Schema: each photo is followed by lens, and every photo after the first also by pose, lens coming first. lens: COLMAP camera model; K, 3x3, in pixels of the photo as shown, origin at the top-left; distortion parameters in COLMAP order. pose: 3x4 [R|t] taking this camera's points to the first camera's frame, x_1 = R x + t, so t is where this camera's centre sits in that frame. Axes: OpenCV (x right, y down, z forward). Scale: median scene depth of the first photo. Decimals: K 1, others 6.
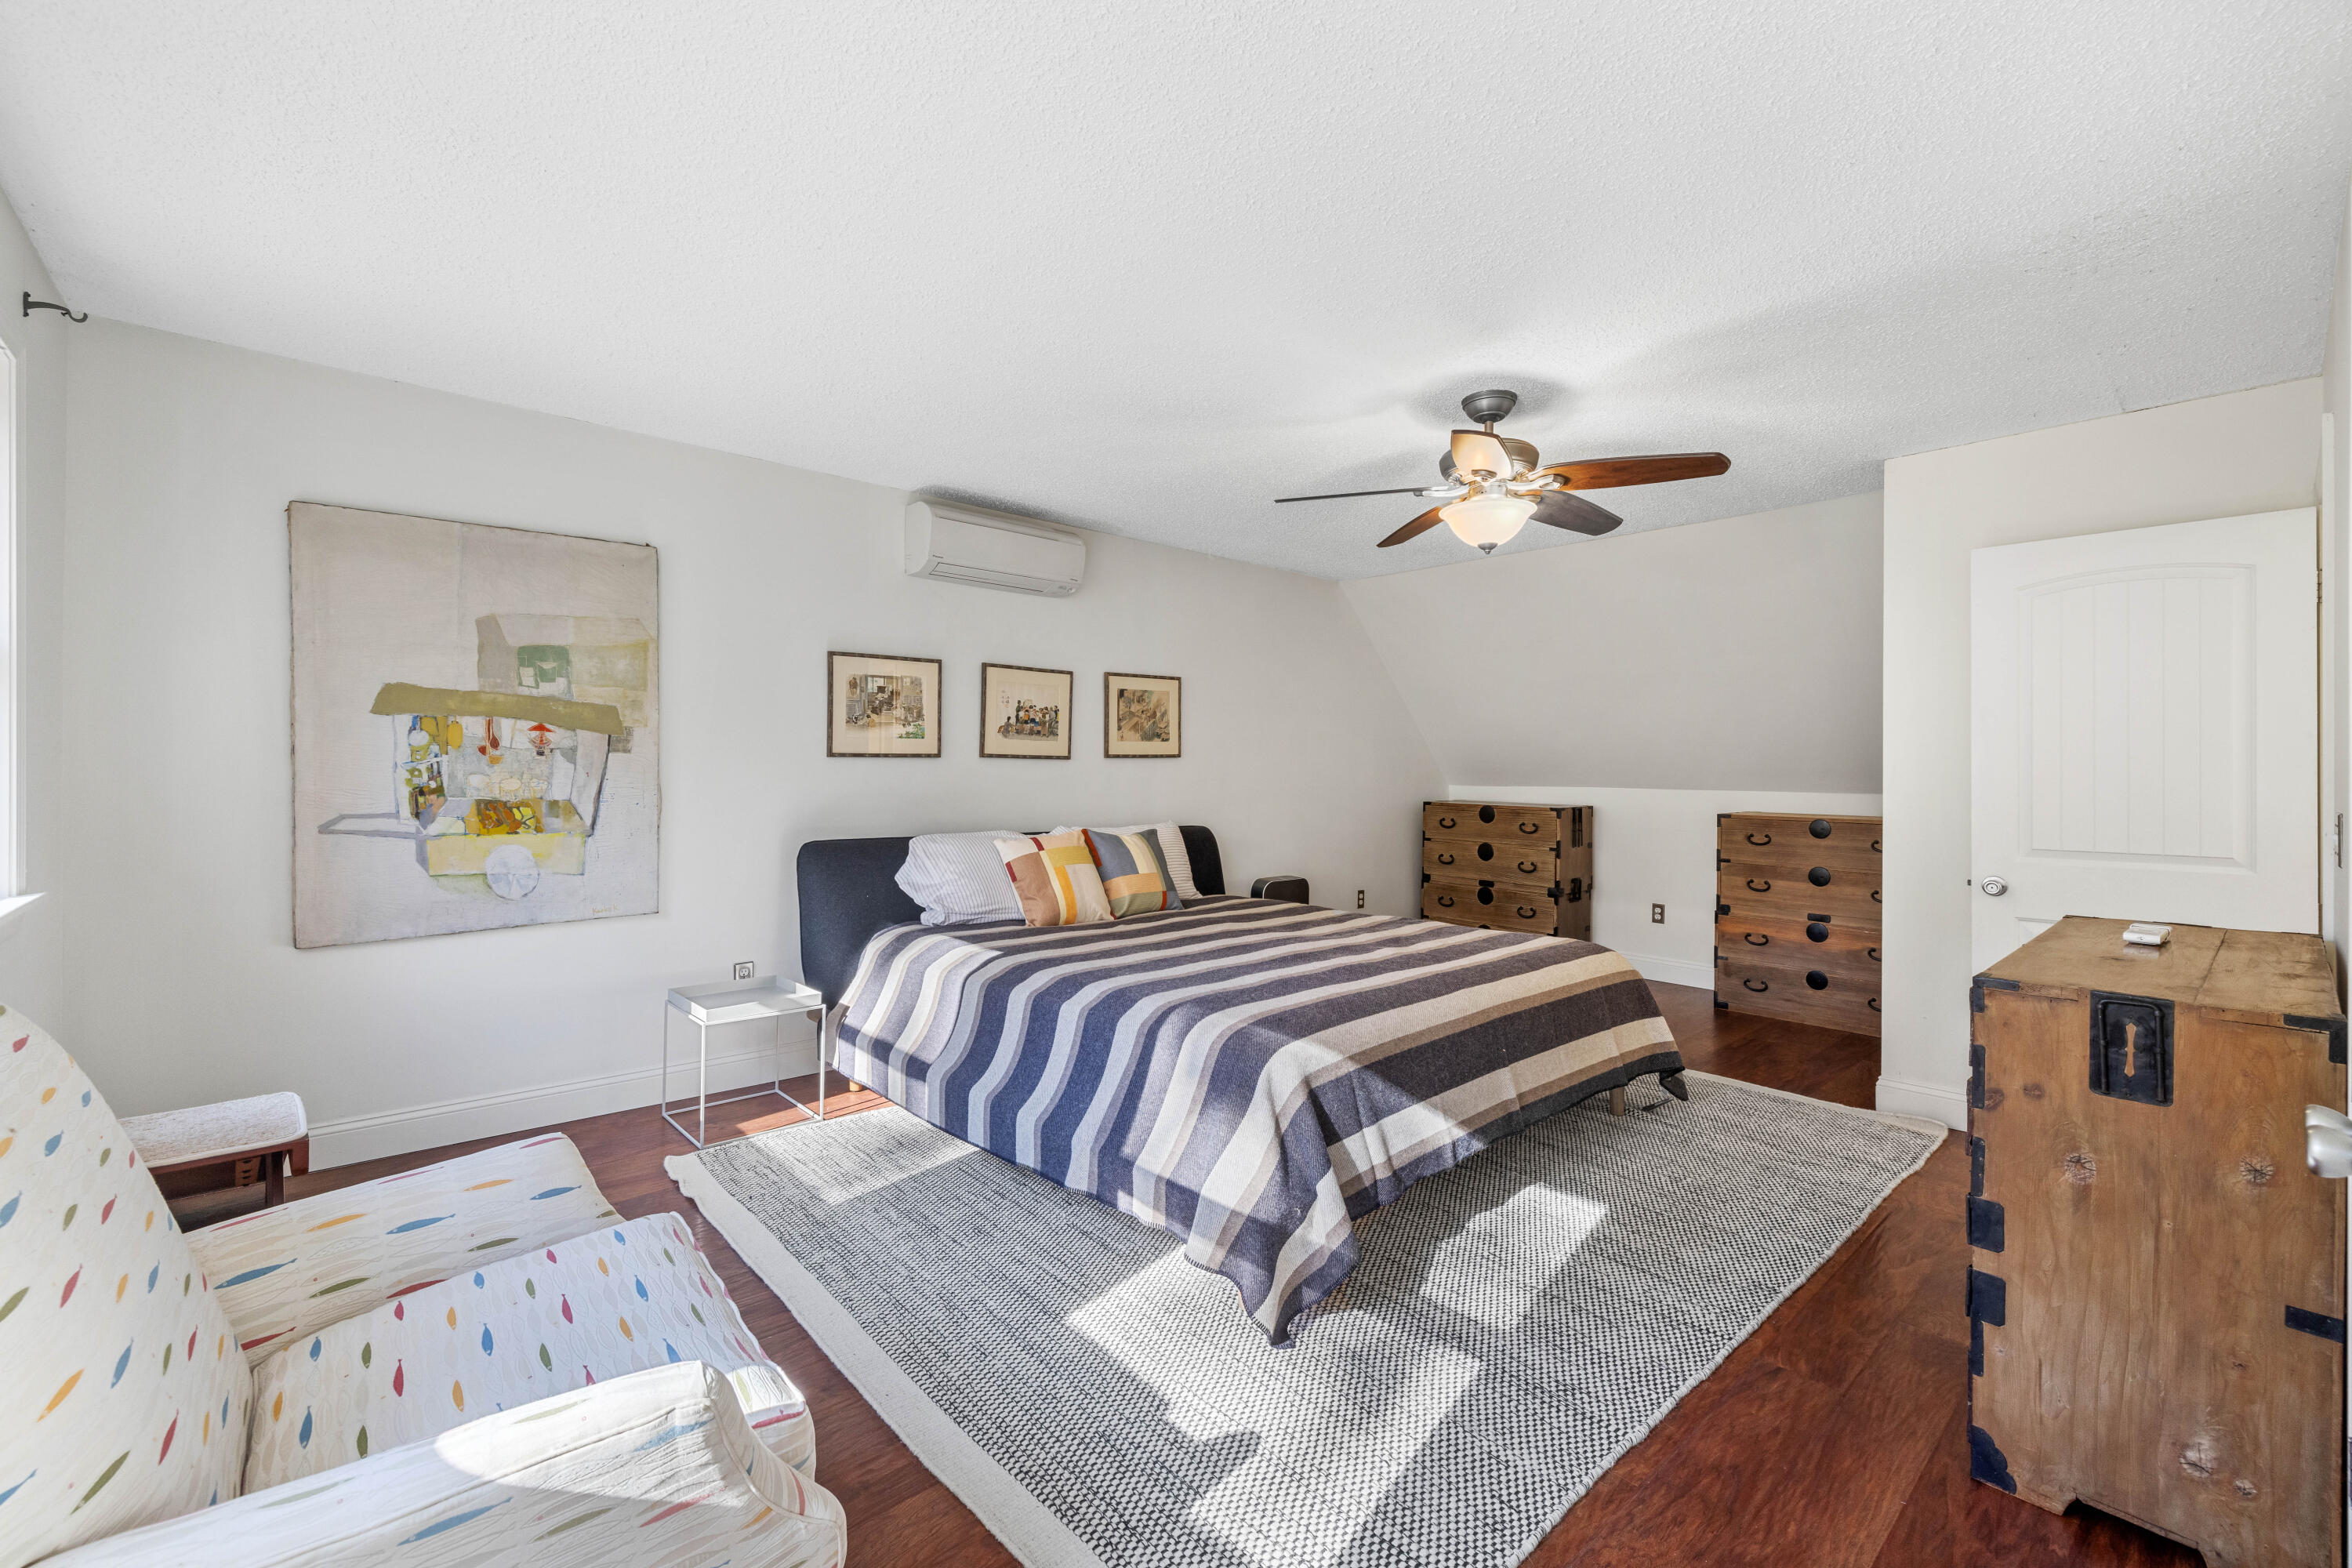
lens RADIAL K [[994.7, 0, 1165.2], [0, 994.7, 777.0], [0, 0, 1]] dist [-0.001244, 0.000538]
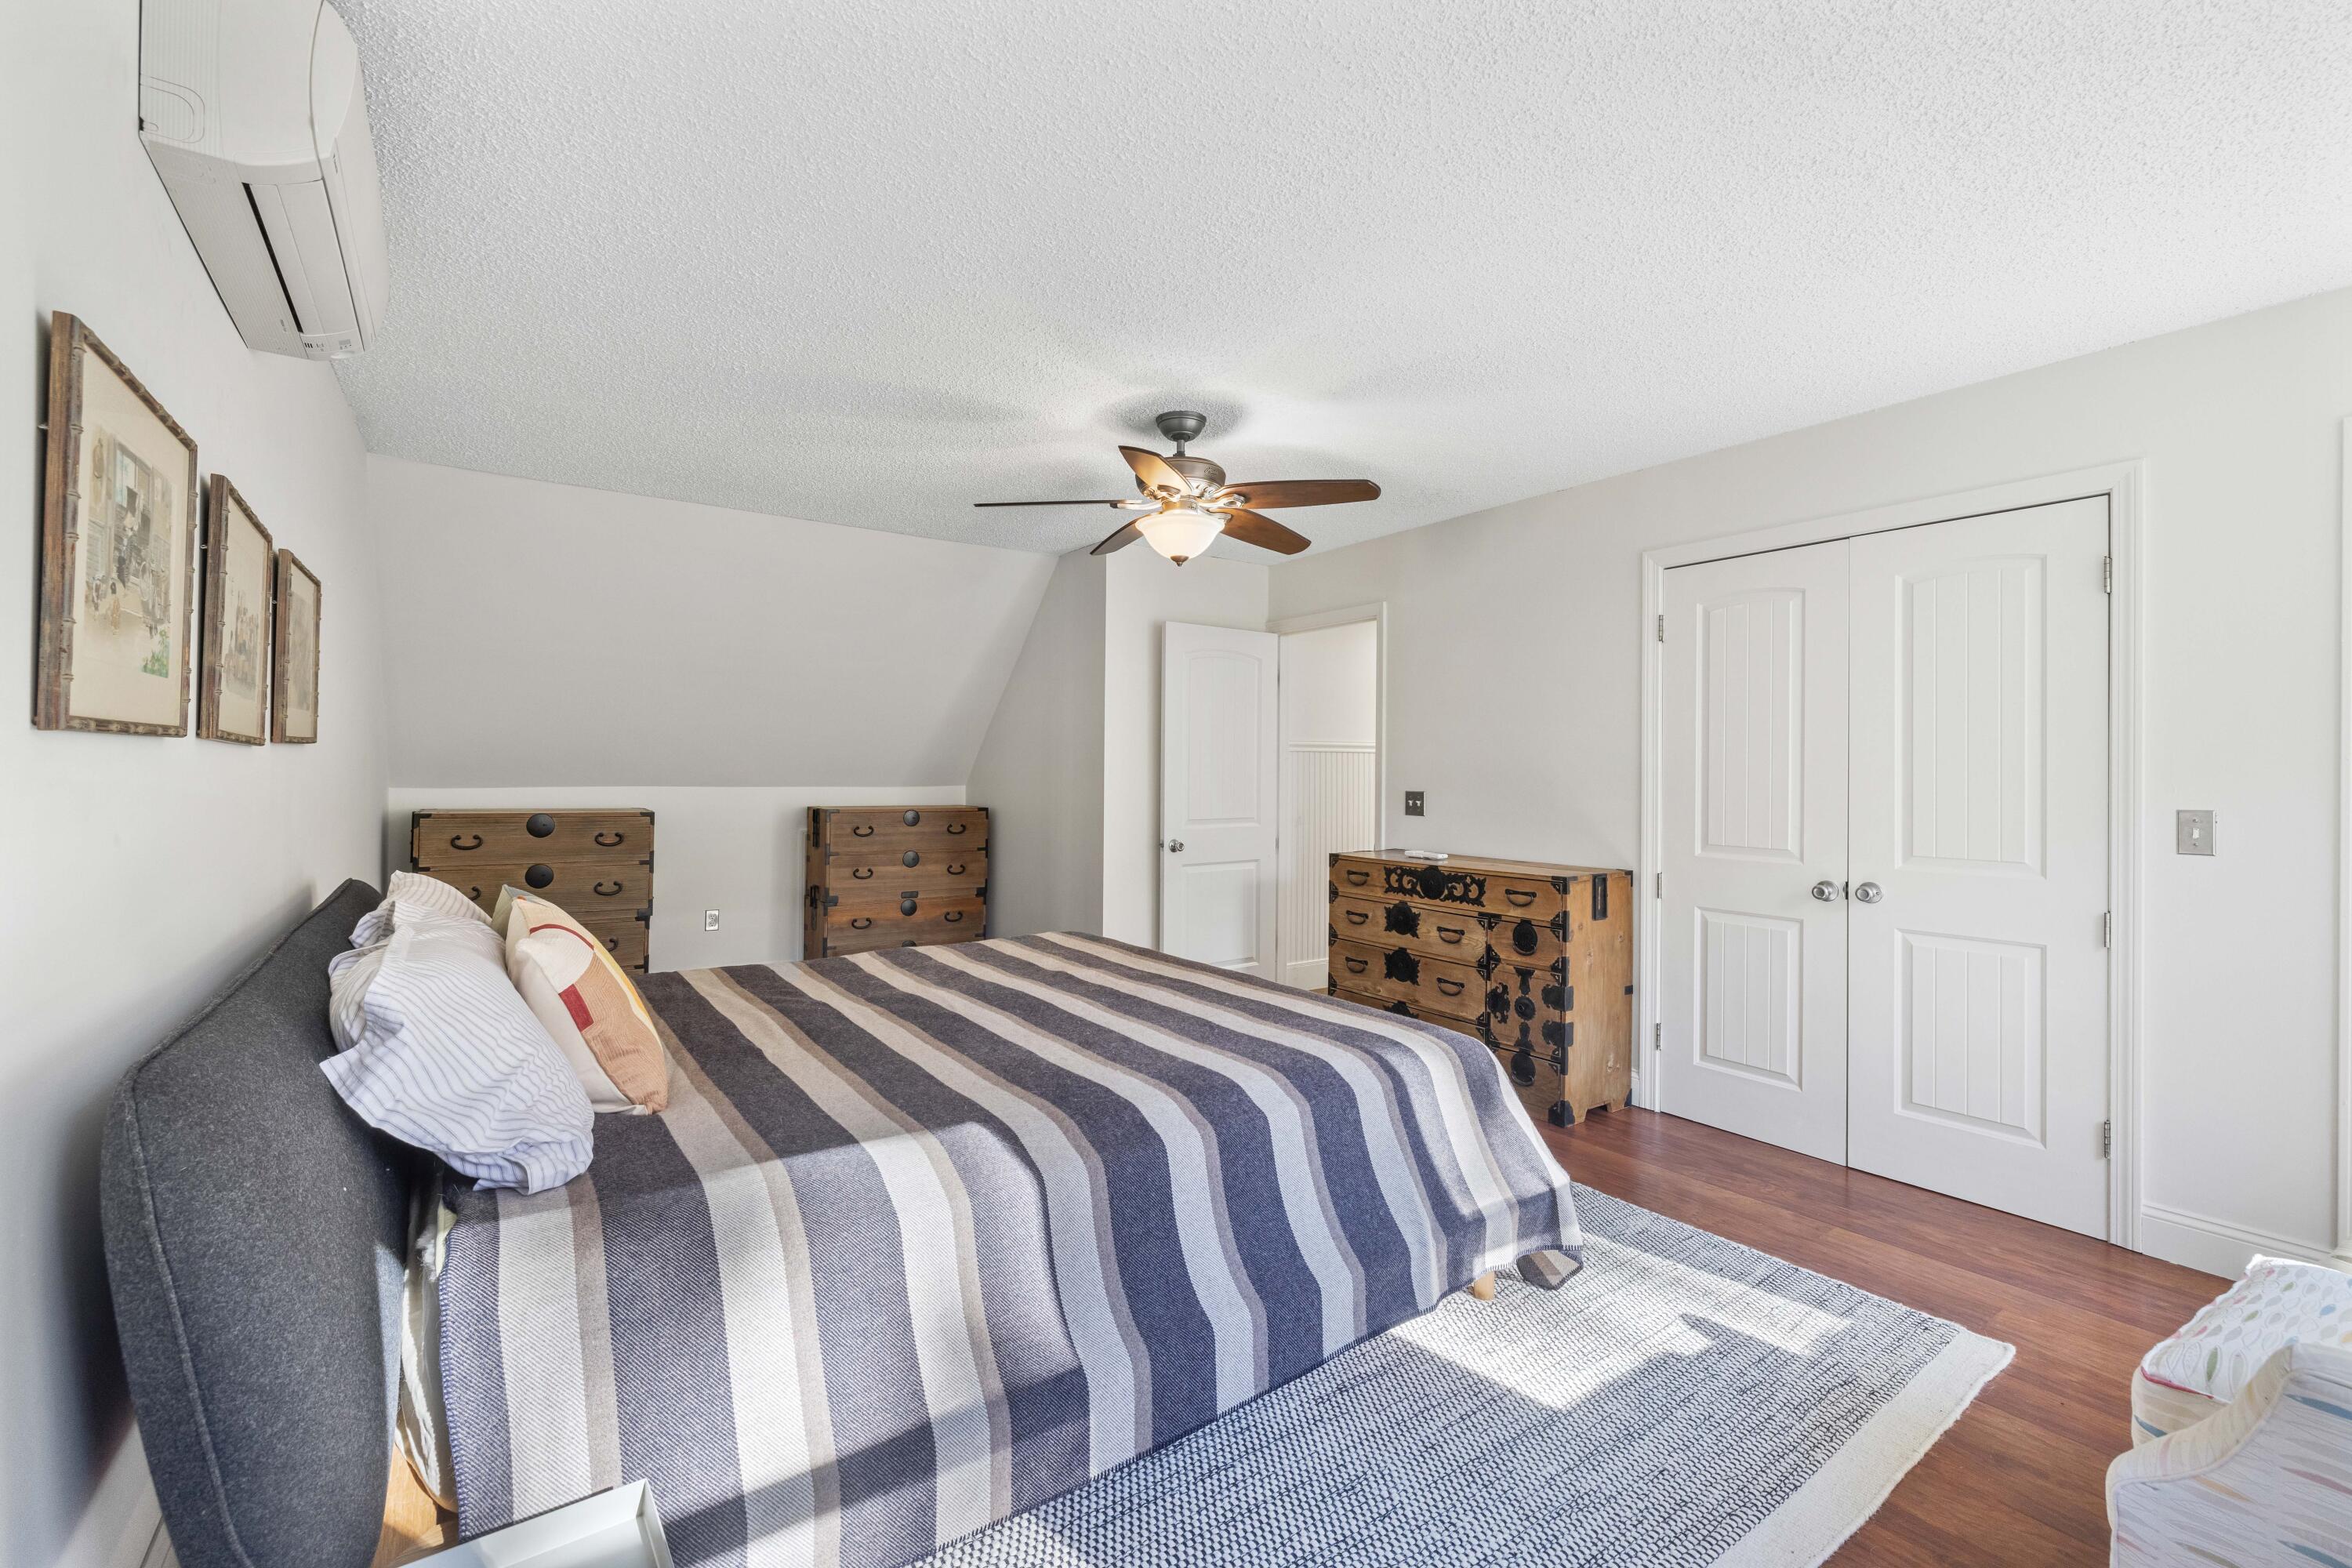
lens RADIAL K [[994.7, 0, 1163.1], [0, 994.7, 771.0], [0, 0, 1]] dist [-0.001244, 0.000538]
pose [[0.115848, -0.005356, 0.993253, -0.718307], [0.001204, 0.999985, 0.005252, -0.013787], [-0.993266, 0.000587, 0.115853, 0.889922]]
